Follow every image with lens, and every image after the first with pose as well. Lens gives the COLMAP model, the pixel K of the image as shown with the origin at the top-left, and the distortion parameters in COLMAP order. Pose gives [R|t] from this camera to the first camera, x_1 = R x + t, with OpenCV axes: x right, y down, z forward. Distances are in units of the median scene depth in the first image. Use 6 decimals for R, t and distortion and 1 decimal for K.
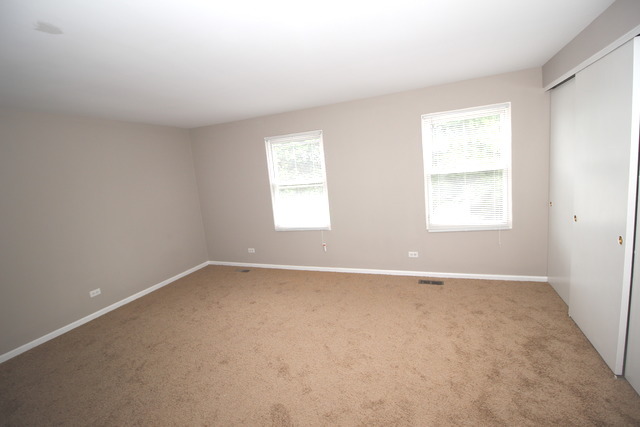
lens RADIAL K [[301.7, 0, 319.7], [0, 301.7, 206.7], [0, 0, 1]] dist [-0.002638, -0.014700]
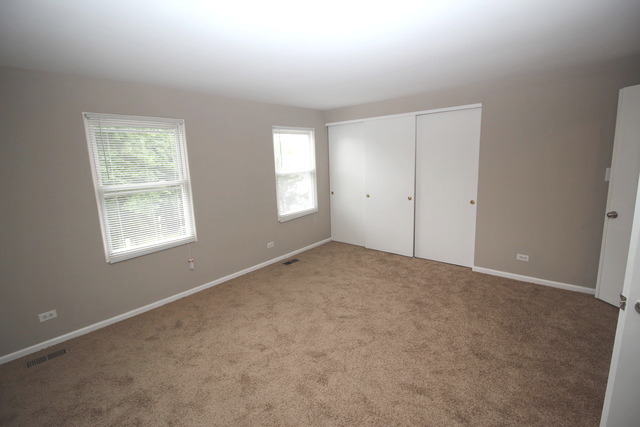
lens RADIAL K [[301.7, 0, 319.7], [0, 301.7, 206.7], [0, 0, 1]] dist [-0.002638, -0.014700]
pose [[0.284518, -0.072517, 0.955924, -0.683286], [0.122840, 0.991673, 0.038668, -0.007841], [-0.950768, 0.106424, 0.291057, 0.437074]]
